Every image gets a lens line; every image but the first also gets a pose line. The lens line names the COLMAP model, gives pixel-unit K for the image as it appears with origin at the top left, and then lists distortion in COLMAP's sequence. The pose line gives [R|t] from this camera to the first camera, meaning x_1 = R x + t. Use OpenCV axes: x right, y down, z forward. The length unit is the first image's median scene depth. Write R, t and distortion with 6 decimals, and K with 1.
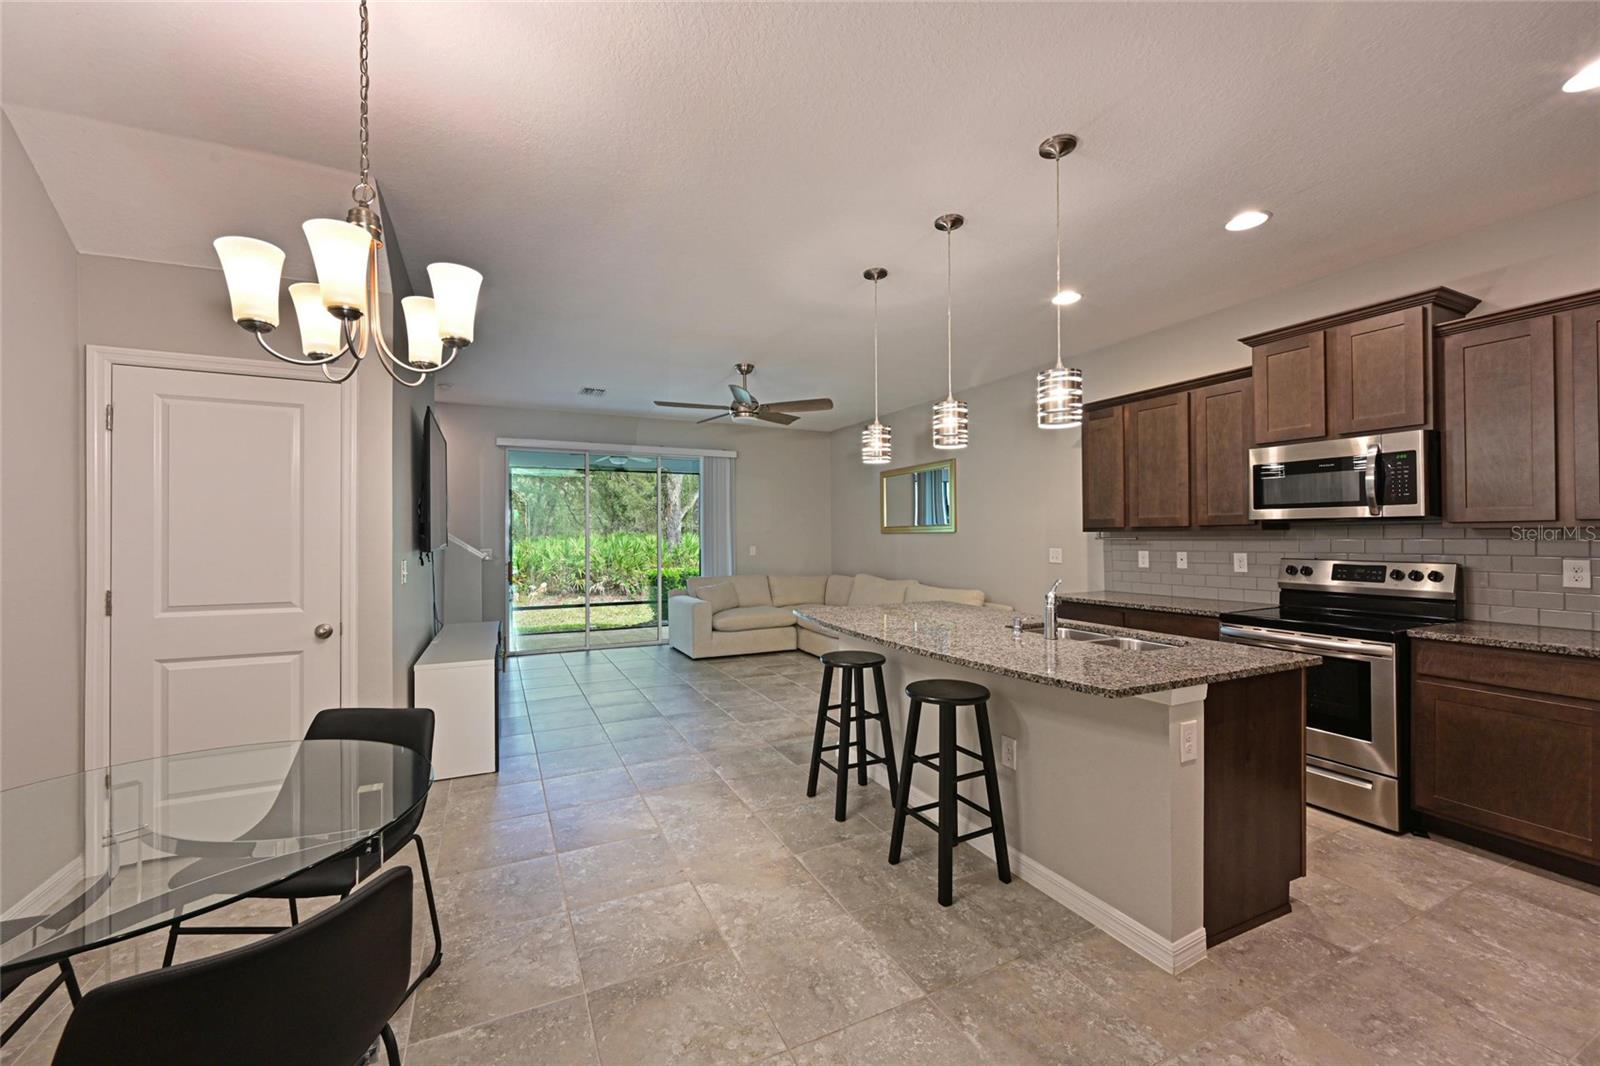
lens RADIAL K [[628.3, 0, 795.7], [0, 628.3, 532.5], [0, 0, 1]] dist [-0.000043, 0.000124]
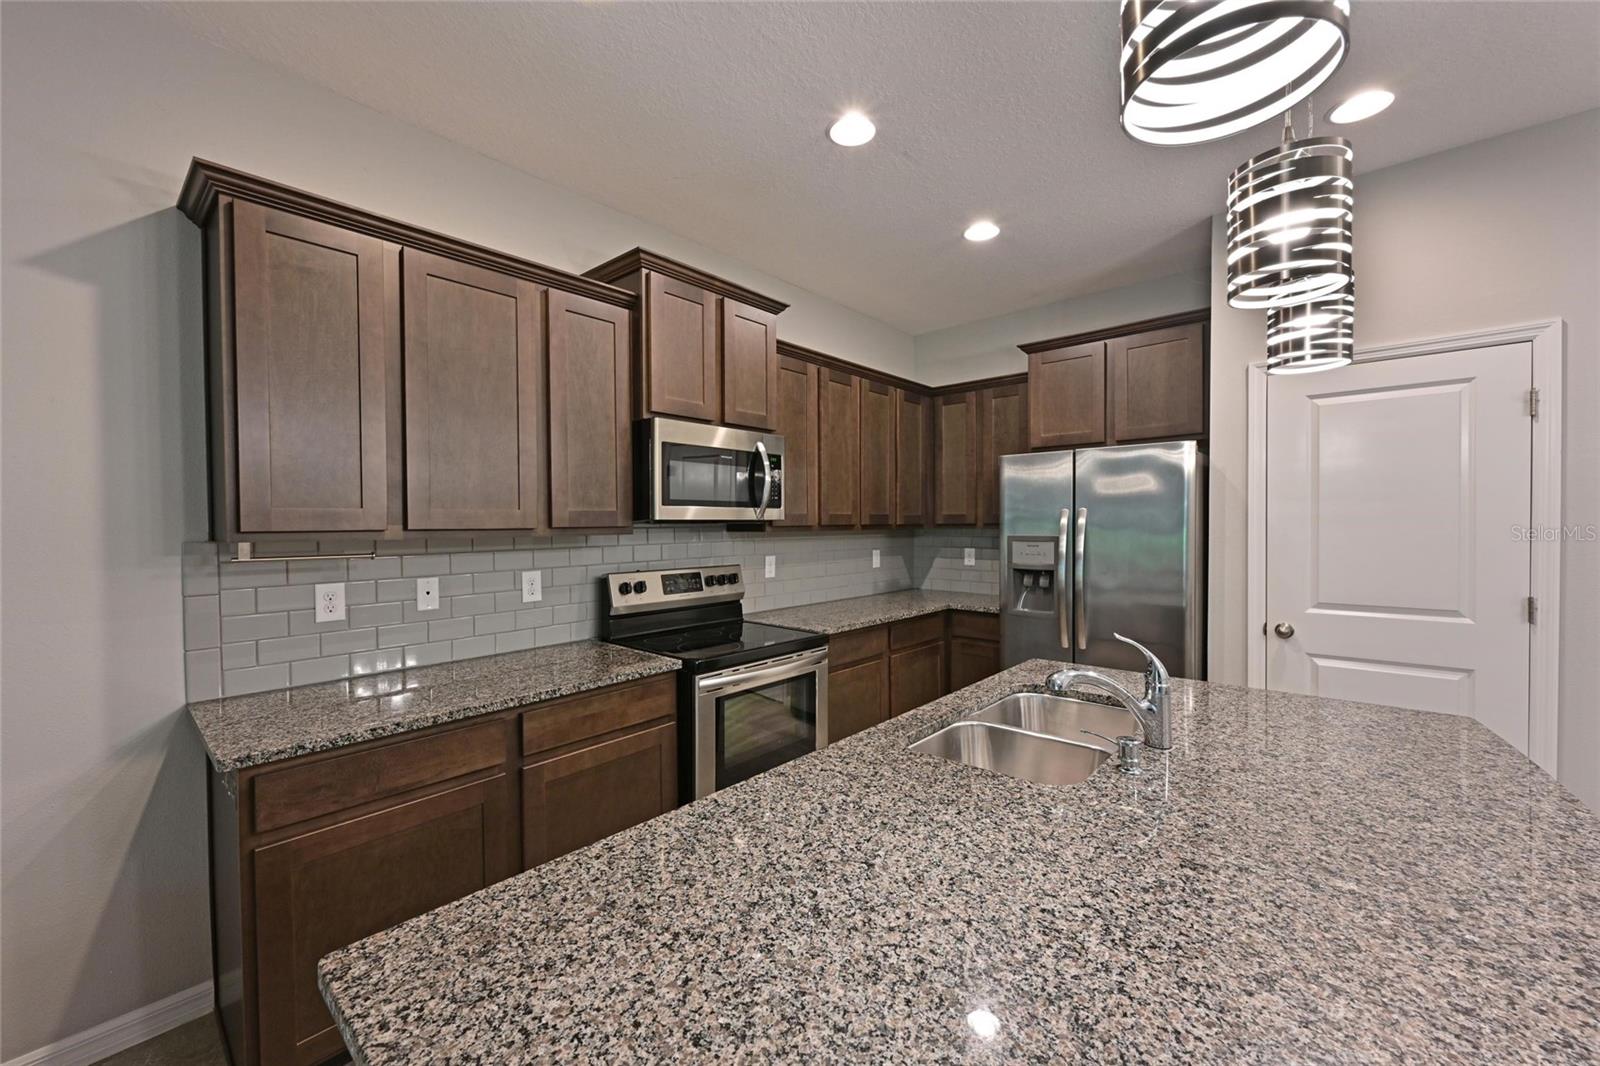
lens RADIAL K [[627.0, 0, 791.2], [0, 627.0, 537.6], [0, 0, 1]] dist [-0.001160, -0.000052]
pose [[-0.381974, -0.011385, 0.924103, 0.031522], [0.004043, 0.999894, 0.013990, -0.009962], [-0.924164, 0.009080, -0.381887, 1.135996]]
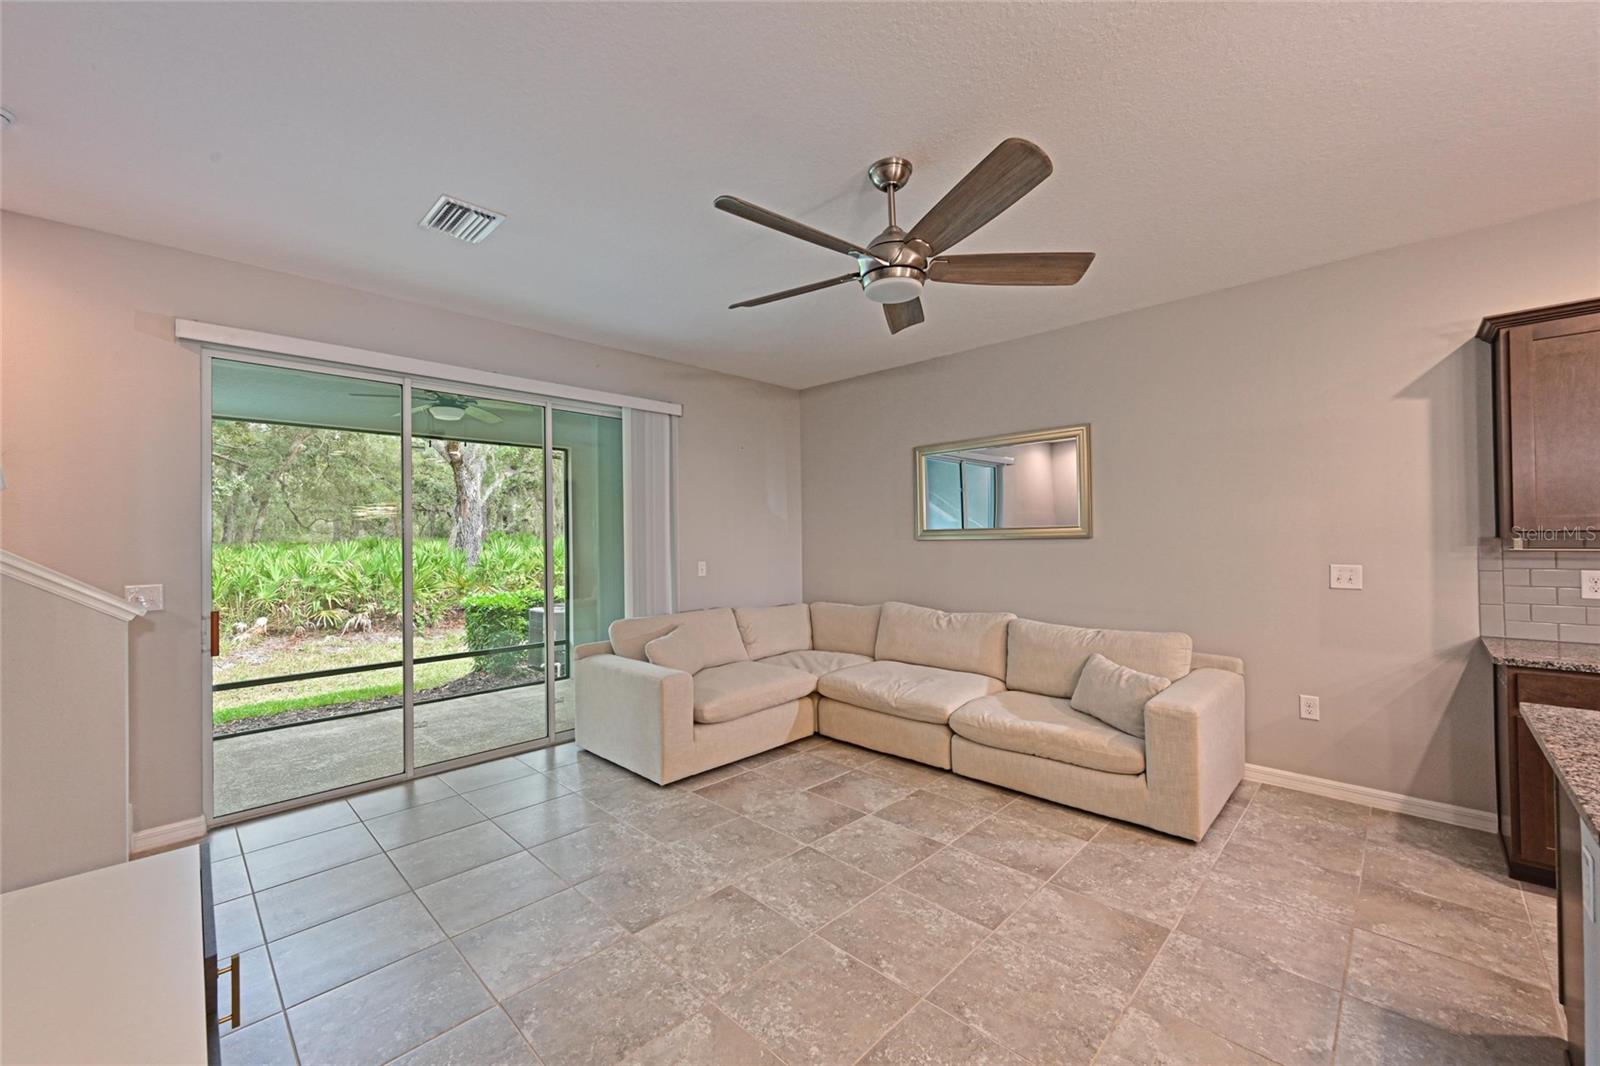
lens RADIAL K [[627.6, 0, 796.1], [0, 627.6, 530.2], [0, 0, 1]] dist [-0.001936, -0.000416]
pose [[0.941033, 0.000852, 0.338313, -0.449801], [0.002710, 0.999946, -0.010056, -0.005331], [-0.338303, 0.010380, 0.940980, 0.920393]]
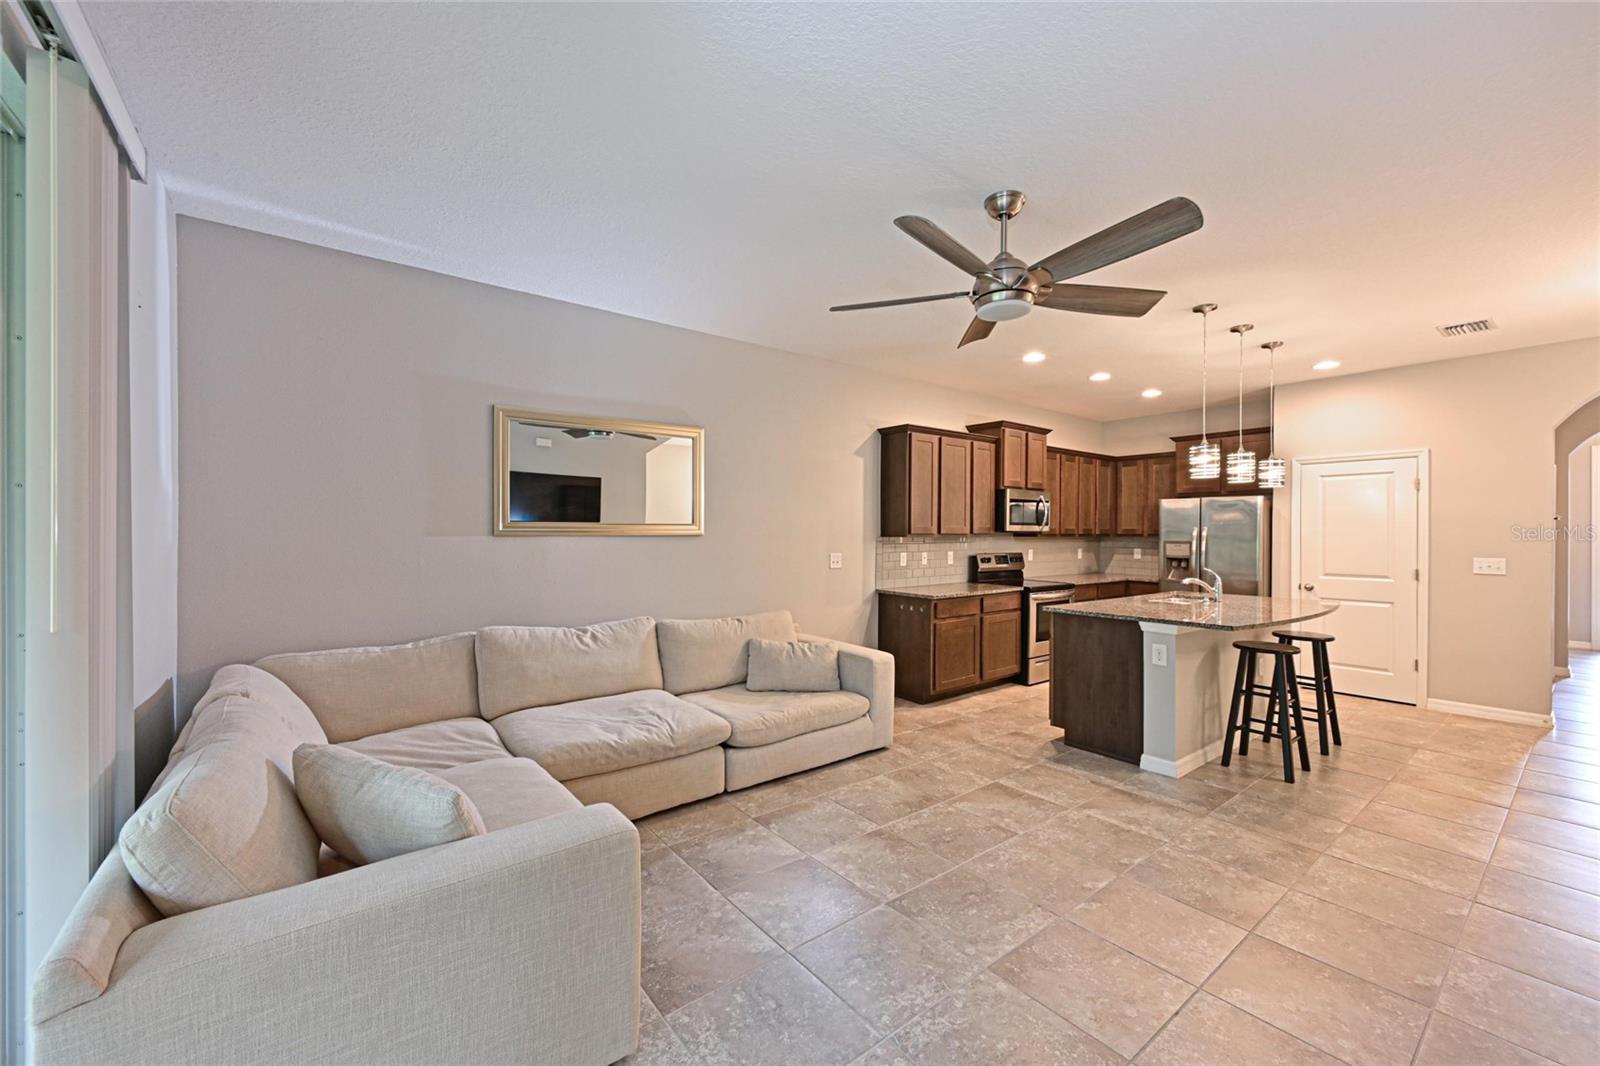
lens RADIAL K [[628.3, 0, 795.7], [0, 628.3, 532.5], [0, 0, 1]] dist [-0.000043, 0.000124]
pose [[-0.207447, 0.005063, 0.978233, -0.801557], [-0.009187, 0.999932, -0.007124, 0.001209], [-0.978203, -0.010464, -0.207386, 1.914015]]
